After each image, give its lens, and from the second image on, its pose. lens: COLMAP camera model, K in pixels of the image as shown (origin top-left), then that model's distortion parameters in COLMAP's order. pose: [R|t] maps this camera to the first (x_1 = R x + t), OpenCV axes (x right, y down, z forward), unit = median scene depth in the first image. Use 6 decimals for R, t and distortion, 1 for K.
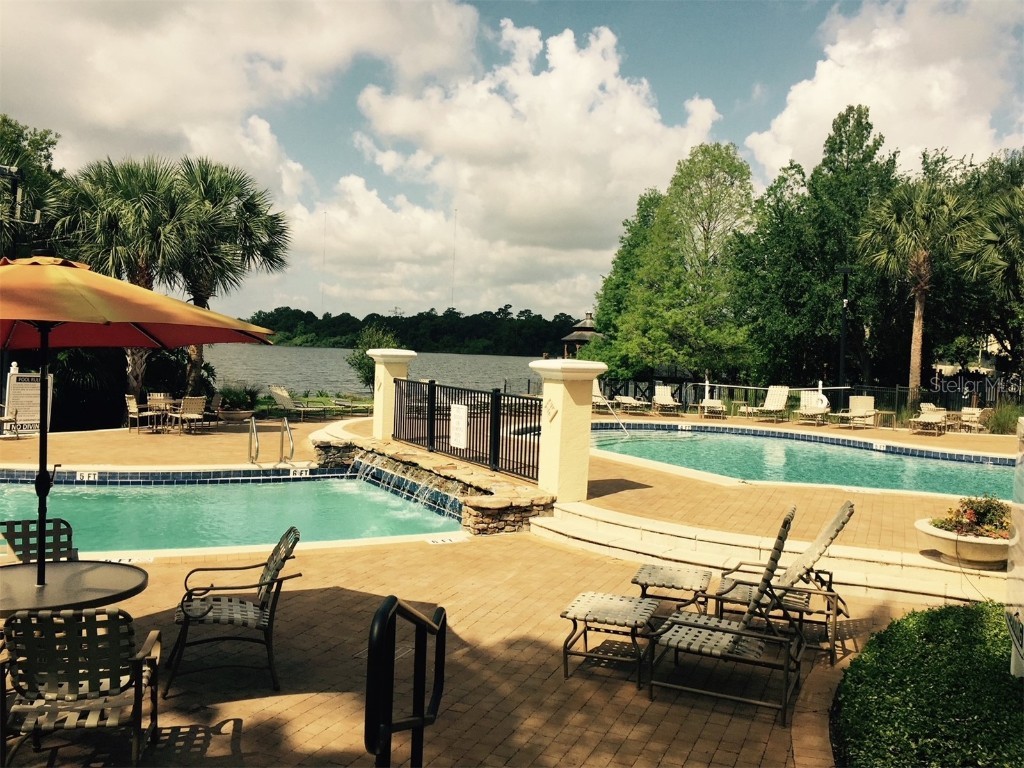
lens RADIAL K [[925.7, 0, 511.9], [0, 925.7, 389.2], [0, 0, 1]] dist [0.057805, -0.046837]
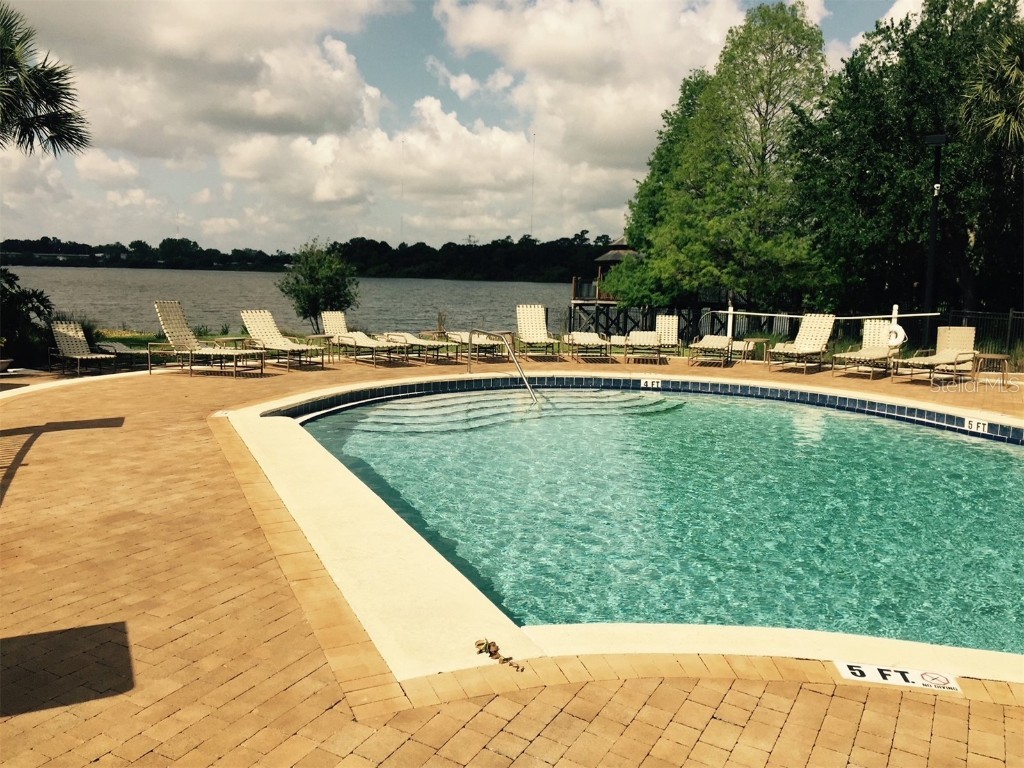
lens RADIAL K [[925.7, 0, 511.5], [0, 925.7, 373.7], [0, 0, 1]] dist [0.057805, -0.046837]
pose [[0.995032, -0.006521, -0.099345, 0.070874], [0.012432, 0.998181, 0.058998, -0.001608], [0.098779, -0.059940, 0.993302, 0.171511]]
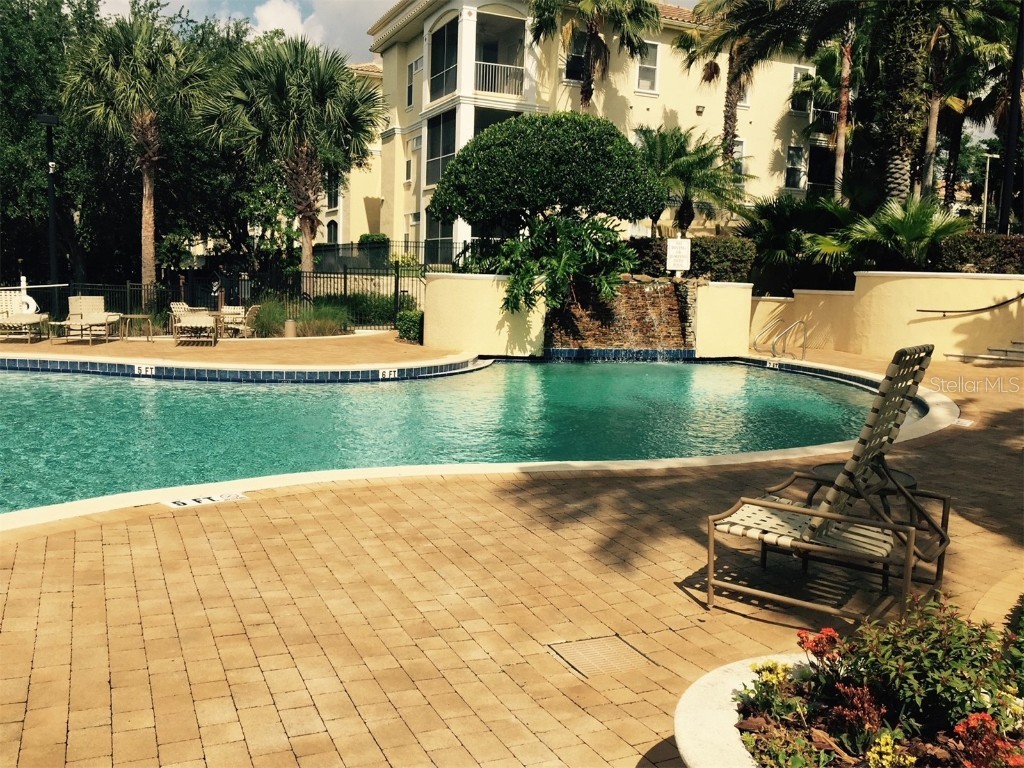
lens RADIAL K [[925.7, 0, 532.2], [0, 925.7, 353.3], [0, 0, 1]] dist [0.057805, -0.046837]
pose [[0.670020, -0.072660, 0.738778, 0.037744], [0.026342, 0.996899, 0.074156, 0.003673], [-0.741875, -0.030225, 0.669856, 0.144997]]
